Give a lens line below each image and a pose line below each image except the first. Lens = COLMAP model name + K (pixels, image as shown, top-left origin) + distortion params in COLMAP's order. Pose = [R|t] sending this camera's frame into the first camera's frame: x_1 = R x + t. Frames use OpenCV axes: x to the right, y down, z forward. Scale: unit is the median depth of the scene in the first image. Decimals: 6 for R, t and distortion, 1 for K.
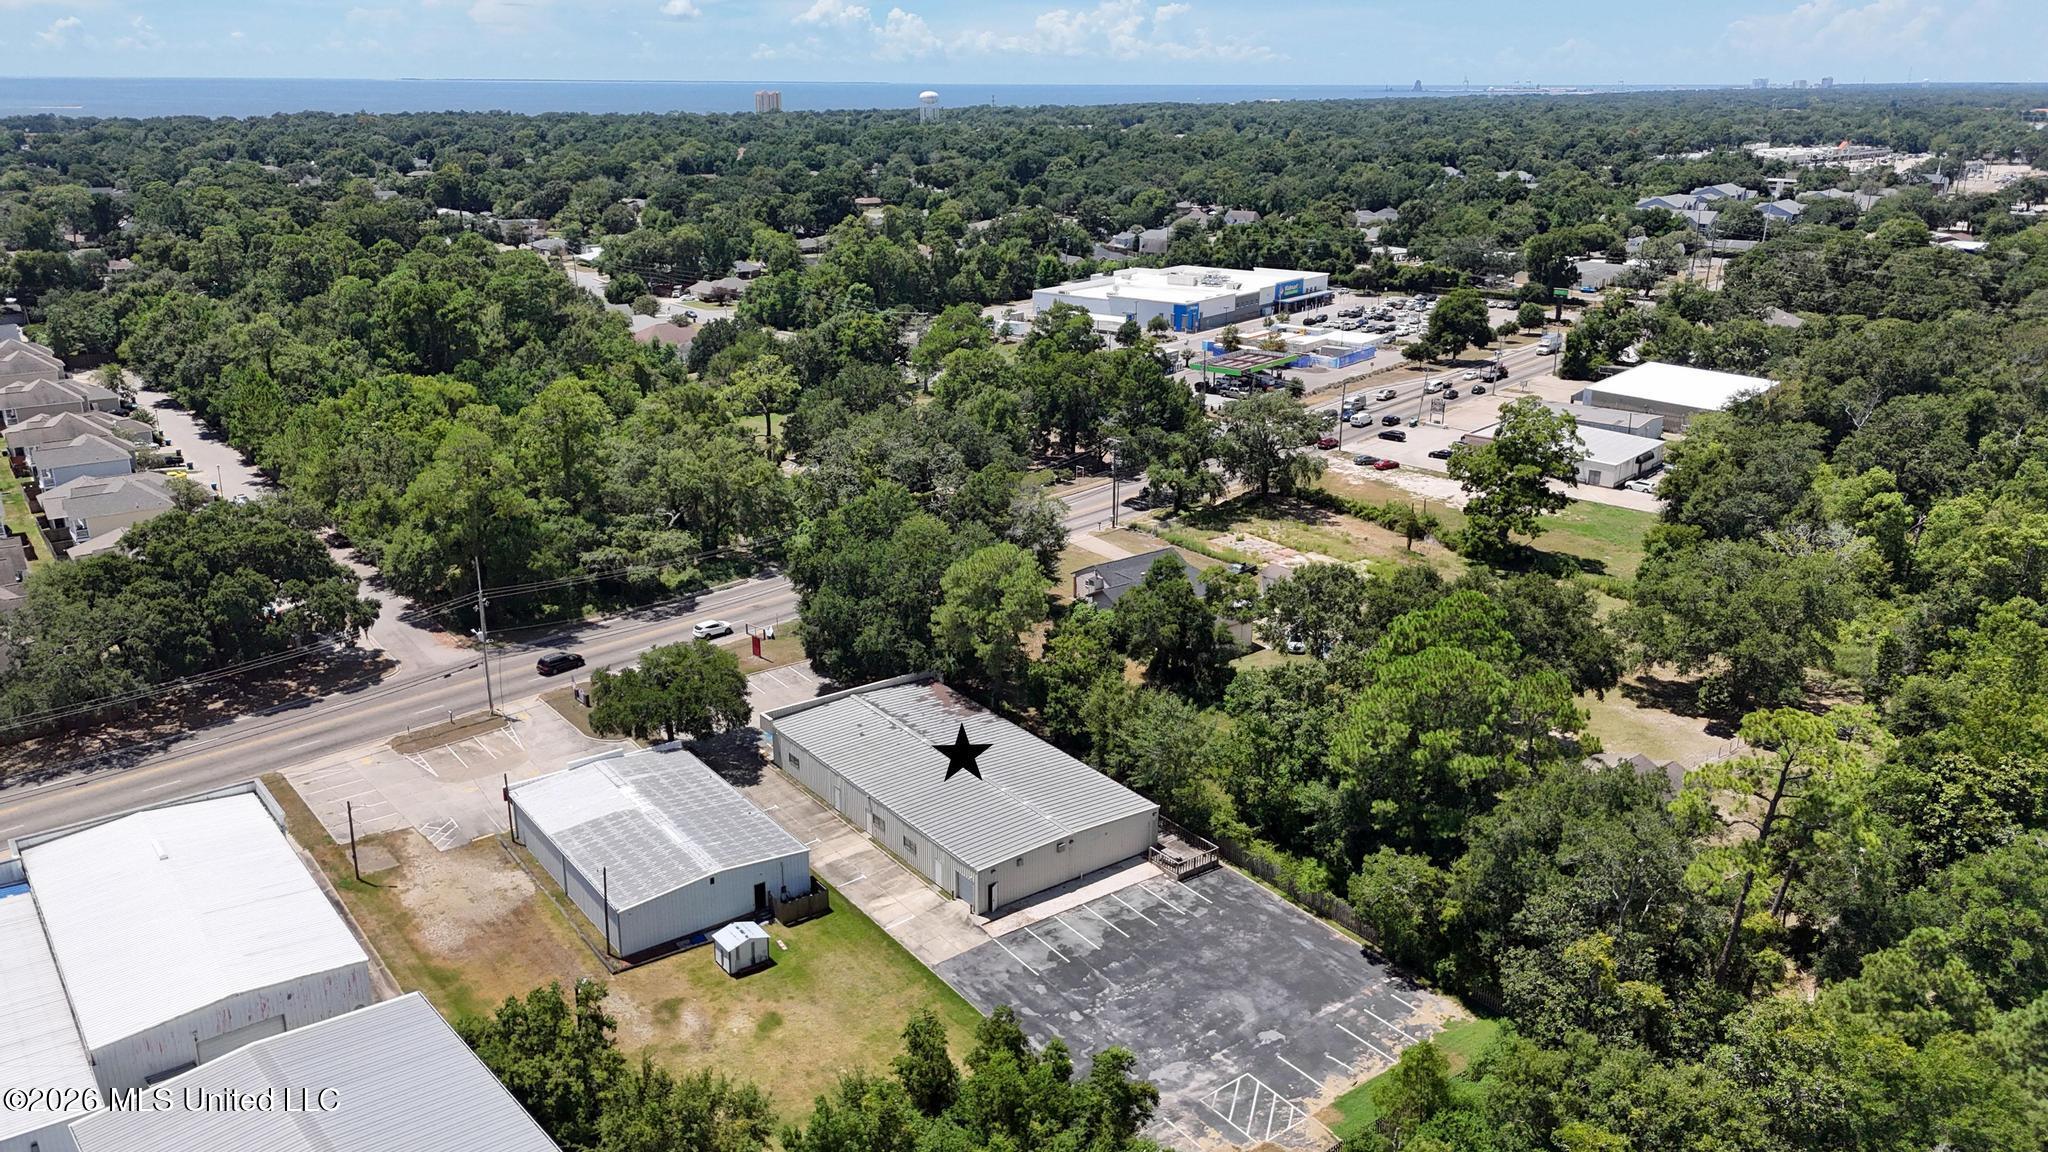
lens RADIAL K [[1483.3, 0, 1024.0], [0, 1483.3, 586.2], [0, 0, 1]] dist [0.040765, -0.029690]
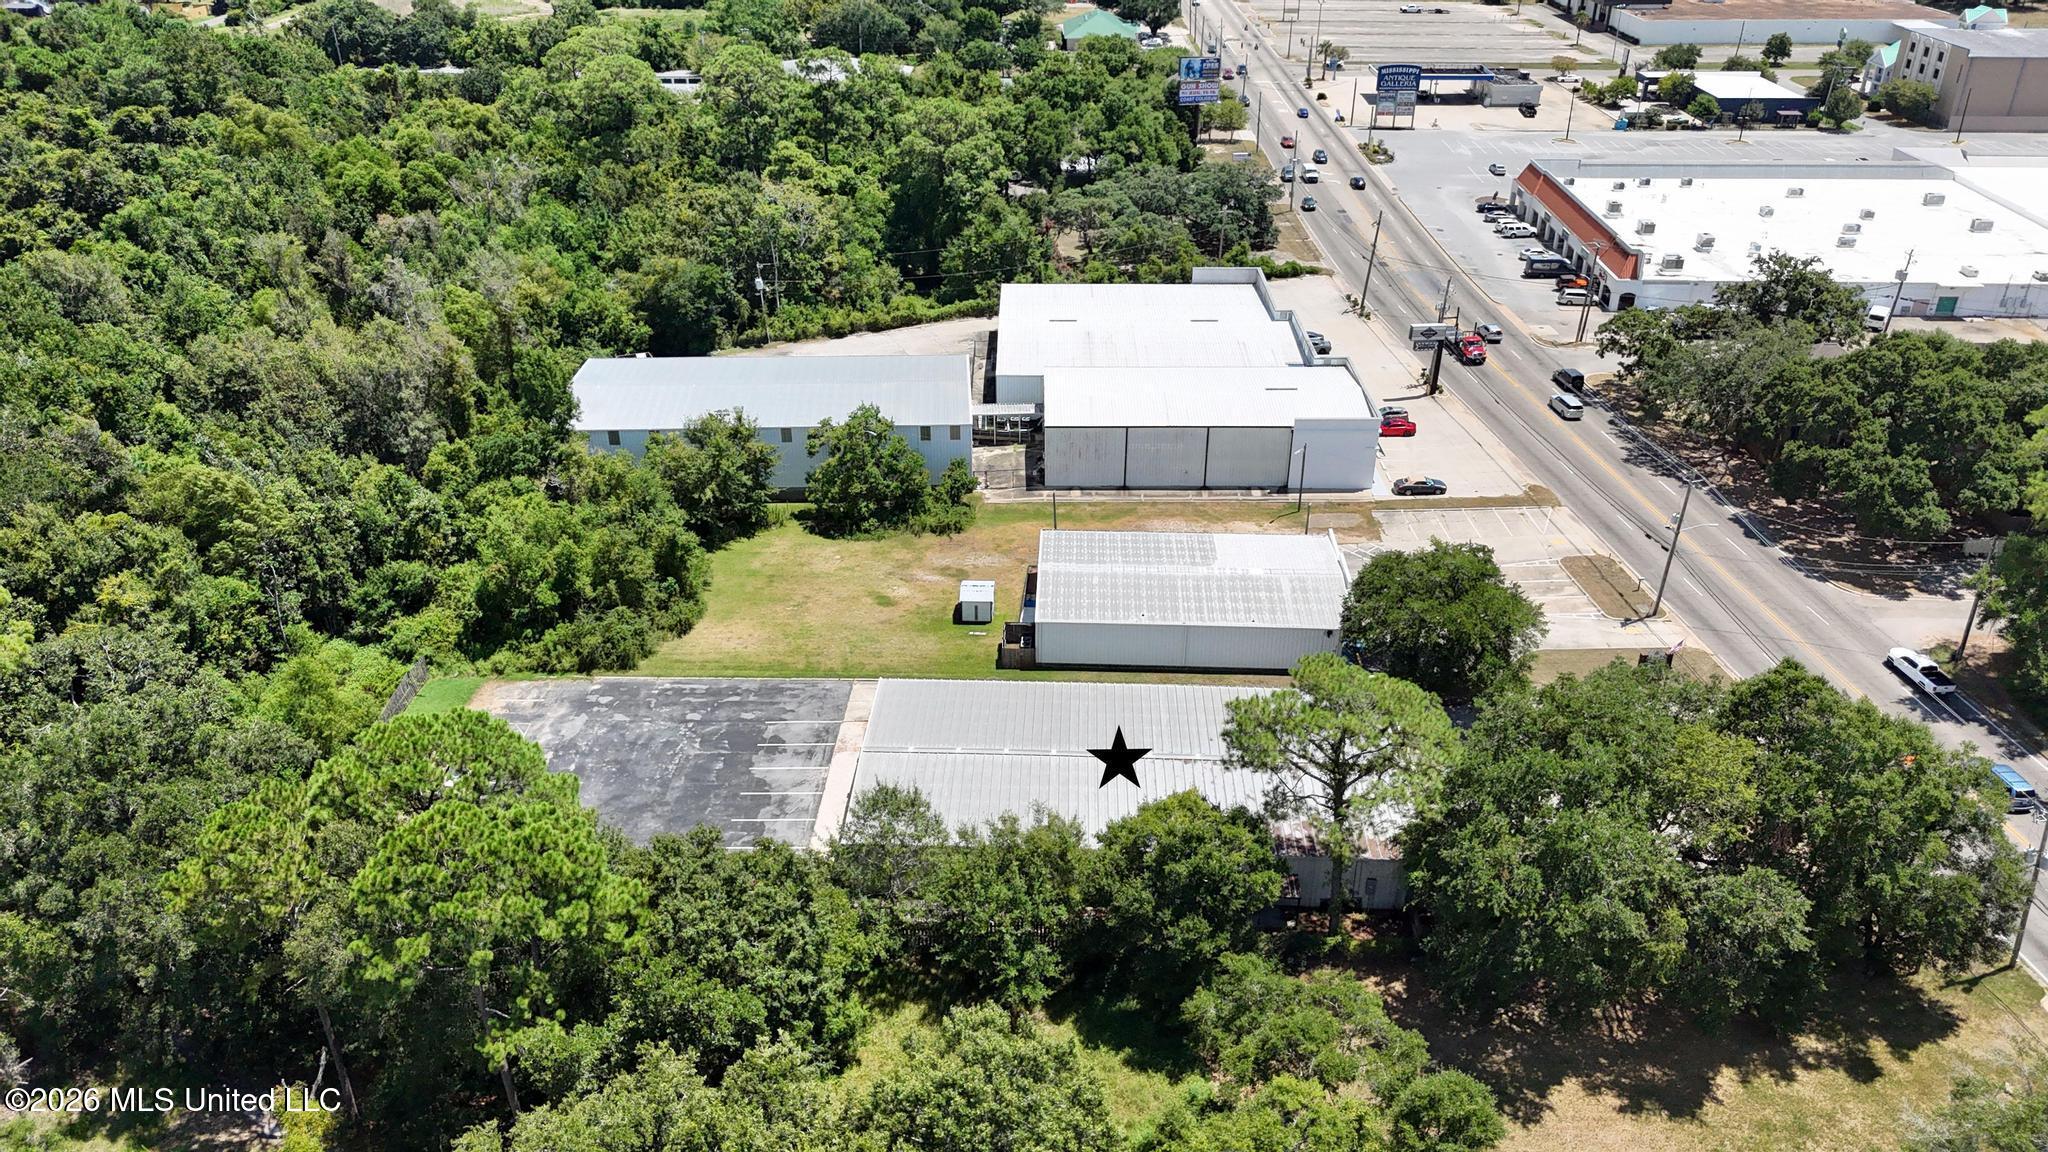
lens RADIAL K [[1483.3, 0, 1035.5], [0, 1483.3, 580.6], [0, 0, 1]] dist [0.040765, -0.029690]
pose [[-0.620841, 0.370688, -0.690758, 0.411657], [-0.253251, 0.739057, 0.624226, -0.357685], [0.741903, 0.562481, -0.364960, 1.076296]]
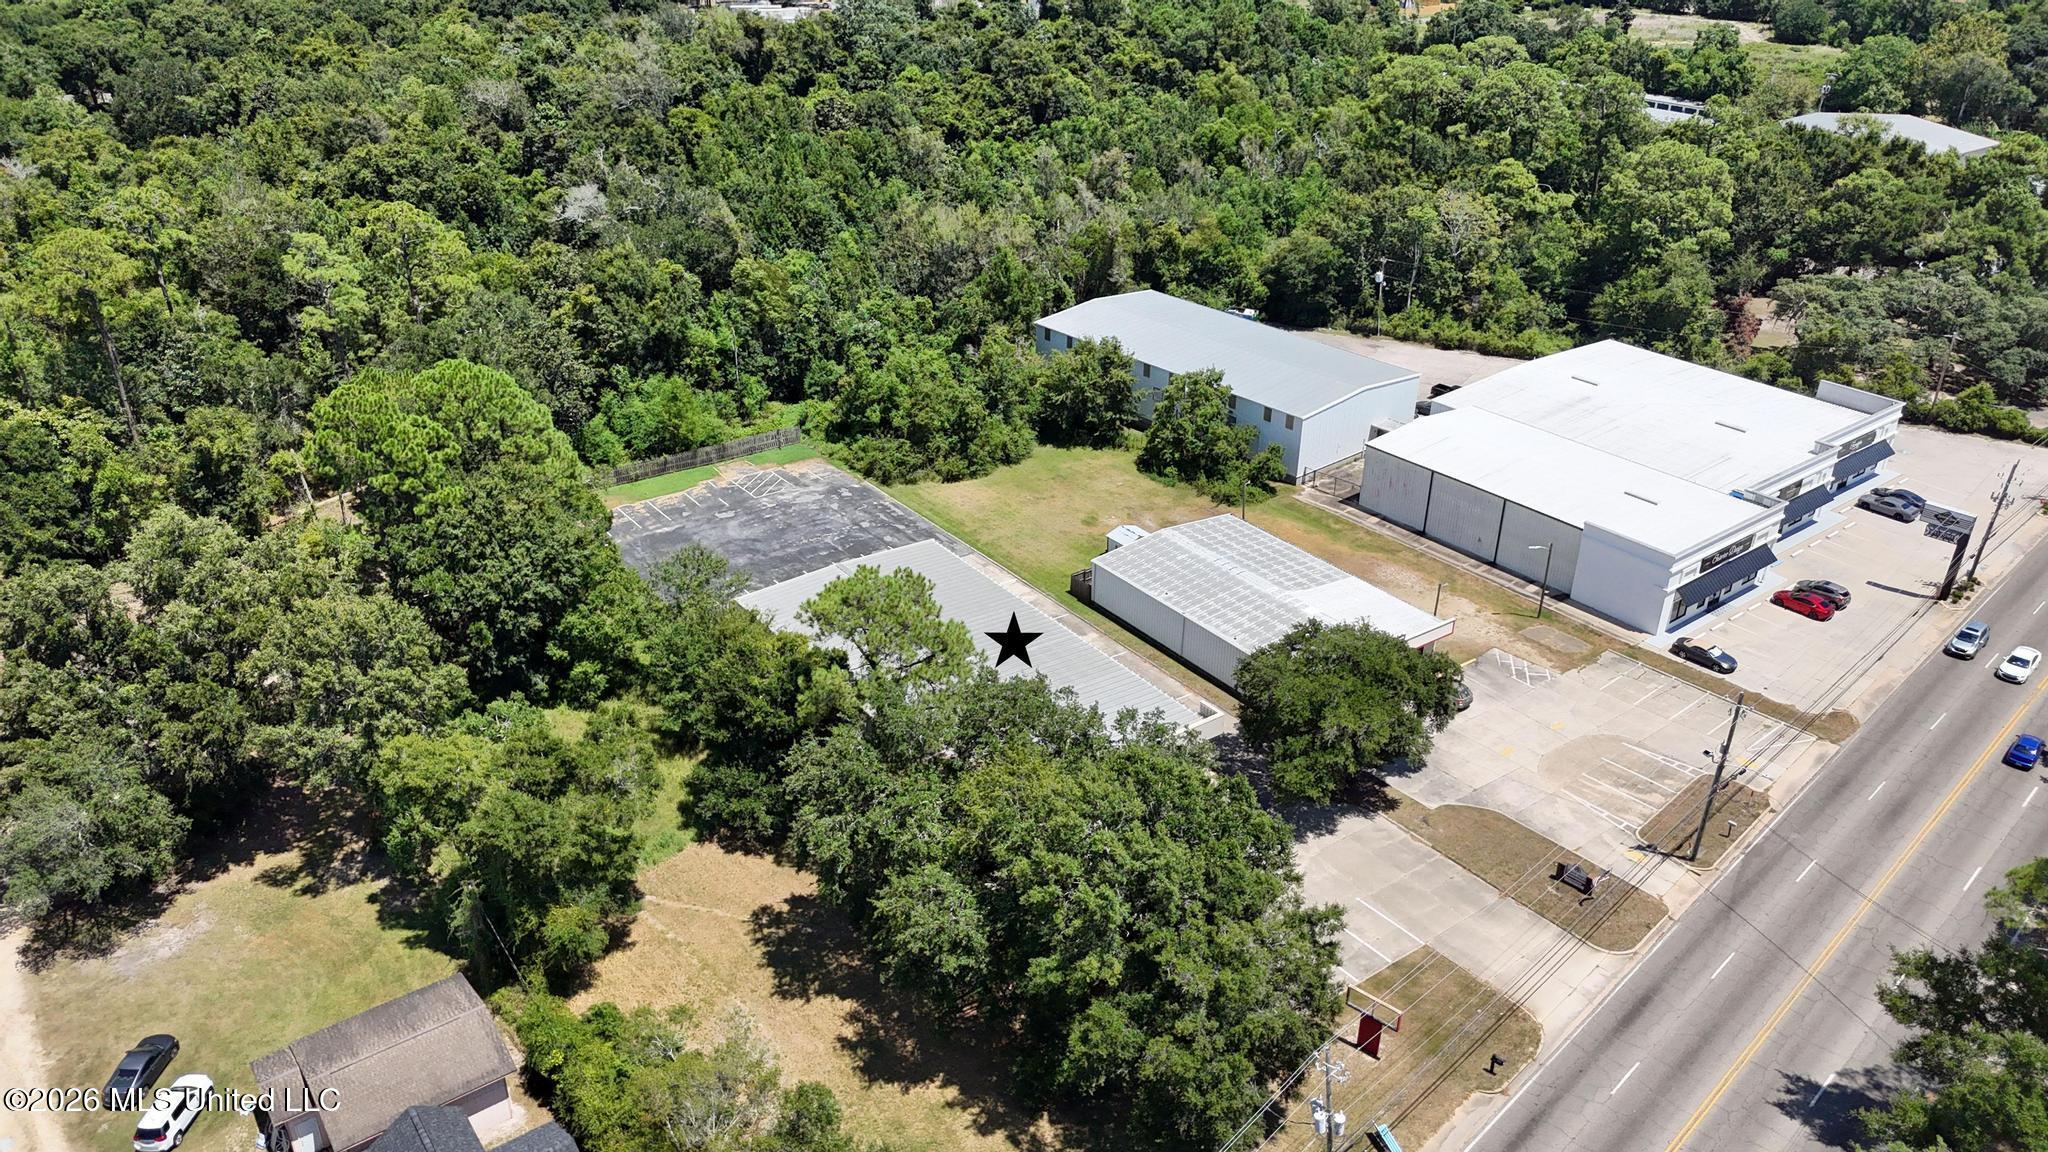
lens RADIAL K [[1483.3, 0, 1017.0], [0, 1483.3, 576.8], [0, 0, 1]] dist [0.040765, -0.029690]
pose [[-0.999964, -0.007599, 0.003874, -0.079019], [-0.002440, 0.690080, 0.723729, -0.467877], [-0.008173, 0.723694, -0.690073, 1.401489]]
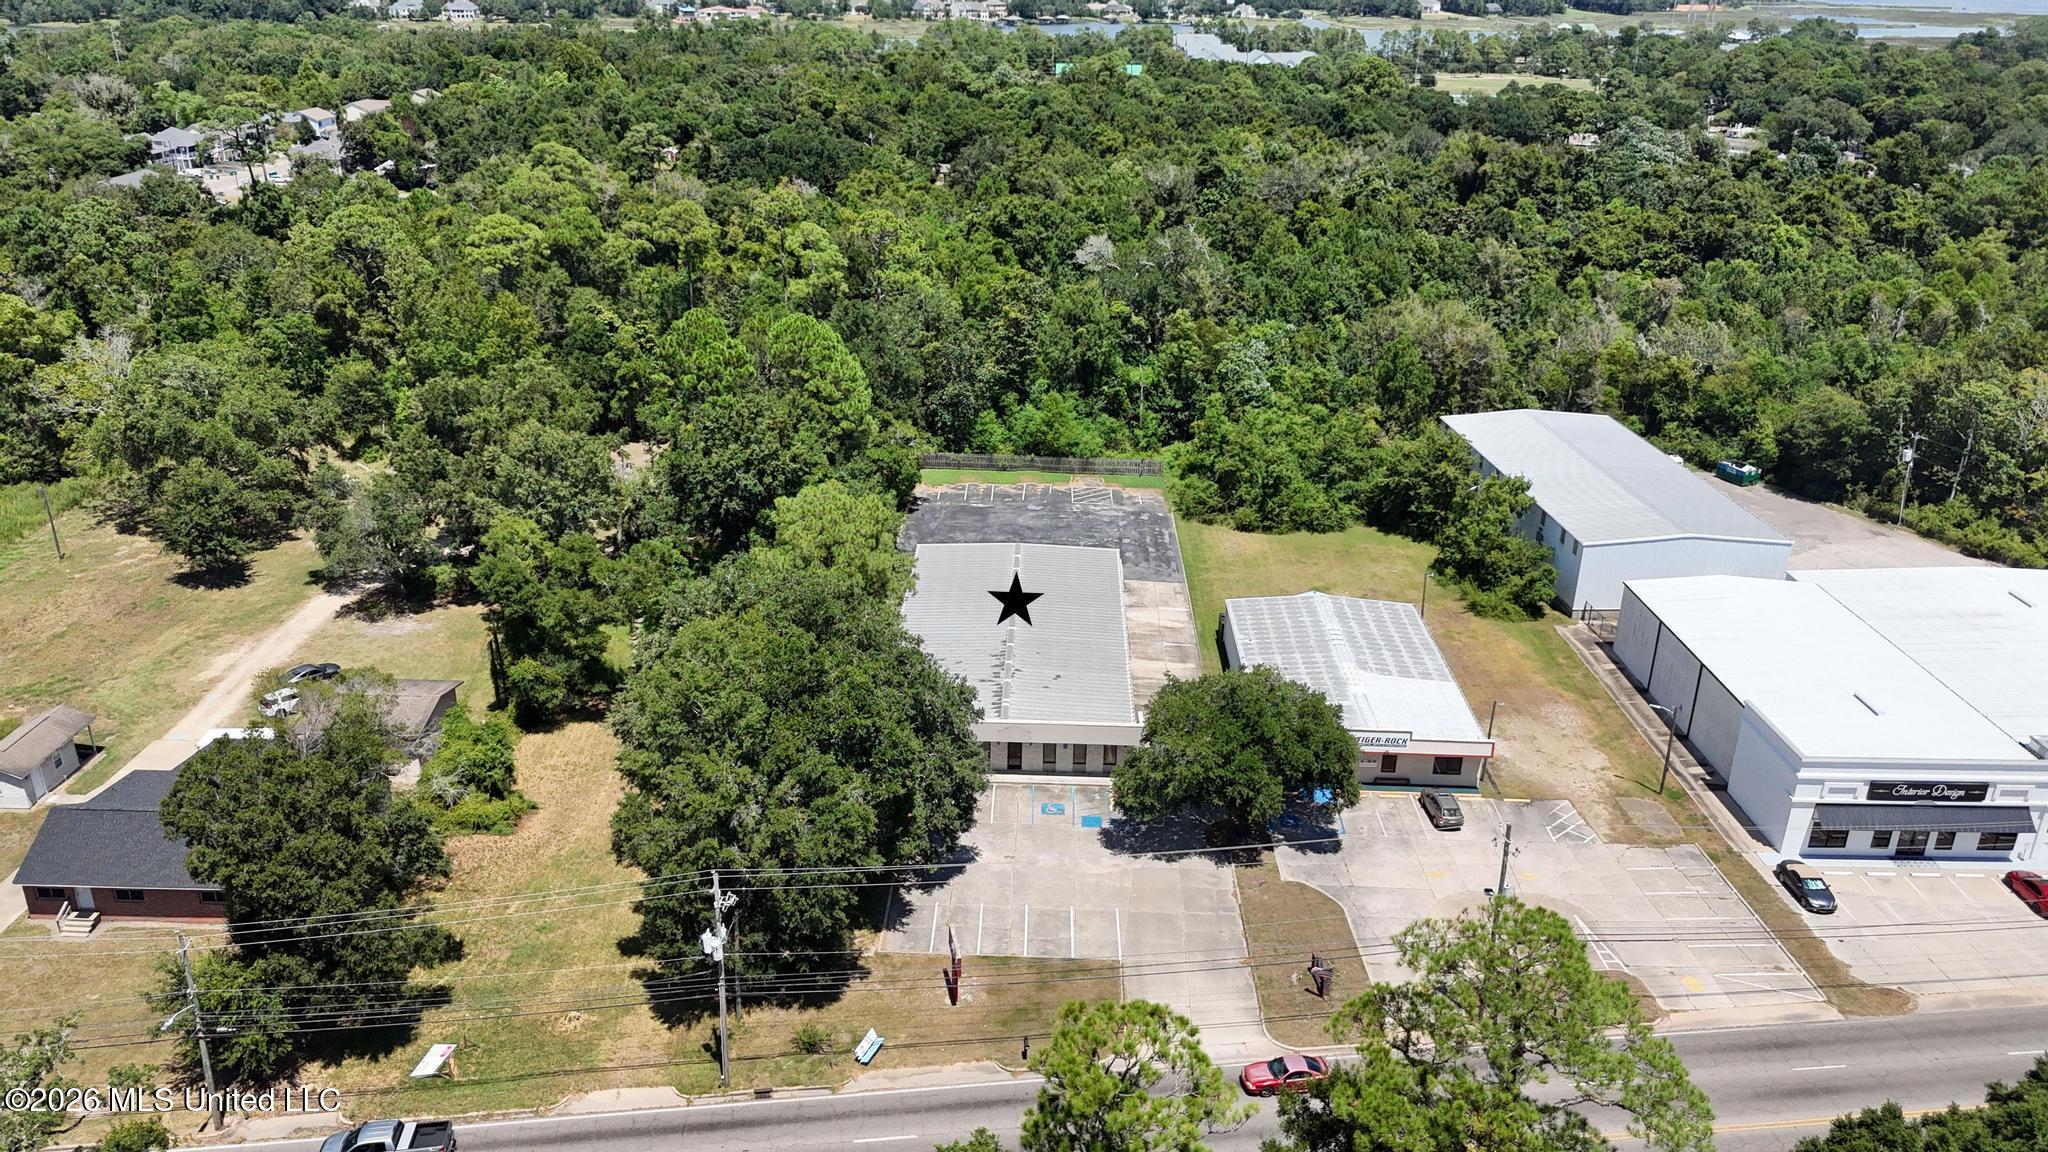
lens RADIAL K [[1483.3, 0, 1034.5], [0, 1483.3, 572.1], [0, 0, 1]] dist [0.040765, -0.029690]
pose [[-0.791505, -0.244179, 0.560265, -0.514583], [0.180624, 0.782310, 0.596126, -0.409968], [-0.583863, 0.573034, -0.575097, 1.363414]]
